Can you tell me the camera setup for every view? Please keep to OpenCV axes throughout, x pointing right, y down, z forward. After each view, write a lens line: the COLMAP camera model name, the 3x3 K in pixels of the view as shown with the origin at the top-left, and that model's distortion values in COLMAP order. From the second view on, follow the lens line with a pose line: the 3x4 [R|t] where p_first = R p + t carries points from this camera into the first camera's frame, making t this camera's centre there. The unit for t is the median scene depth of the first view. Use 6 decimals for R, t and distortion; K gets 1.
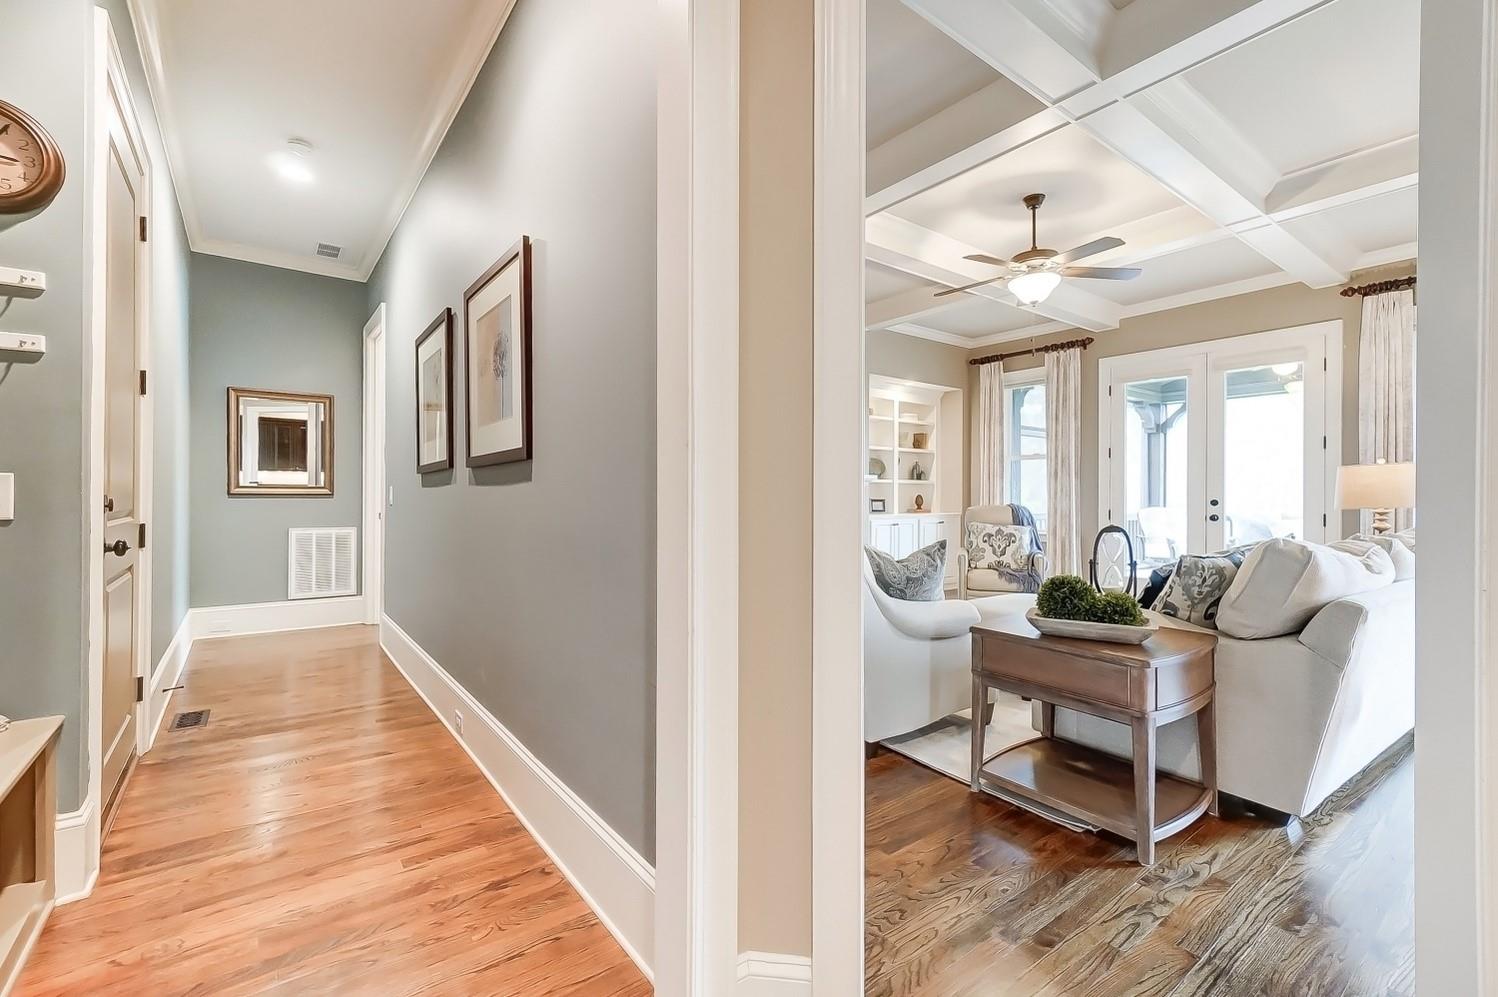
lens RADIAL K [[654.2, 0, 746.3], [0, 654.2, 487.5], [0, 0, 1]] dist [0.009690, 0.000052]
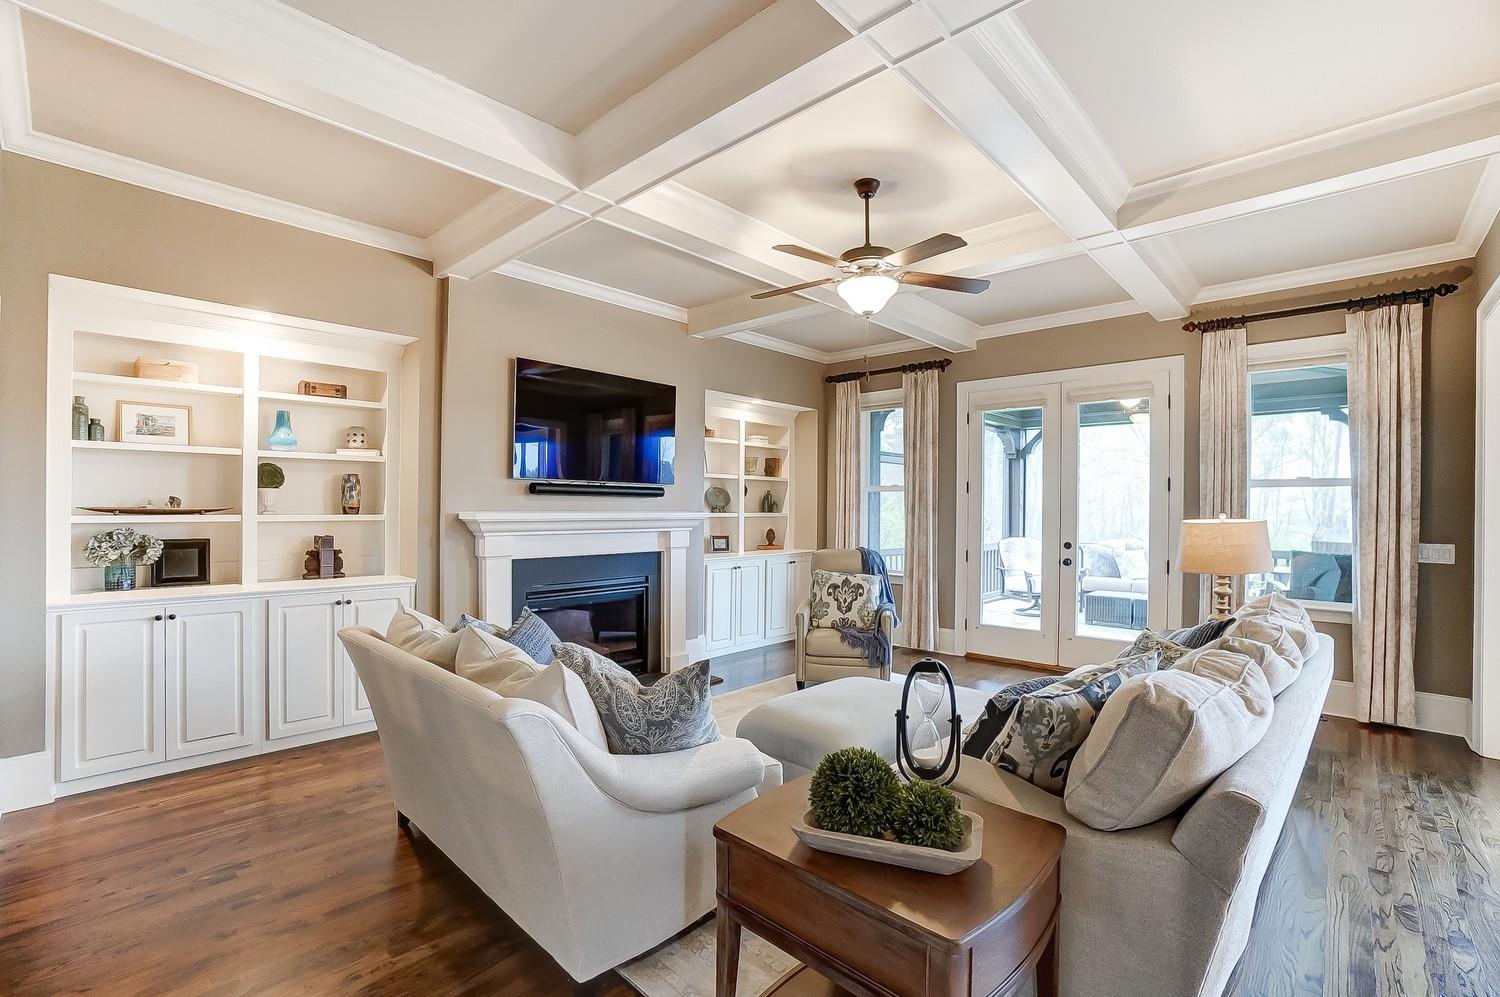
lens RADIAL K [[687.9, 0, 767.2], [0, 687.9, 499.5], [0, 0, 1]] dist [-0.041840, 0.000481]
pose [[0.979429, 0.004155, 0.201748, 0.109816], [-0.004074, 0.999991, -0.000813, -0.039952], [-0.201750, -0.000025, 0.979437, 0.153385]]
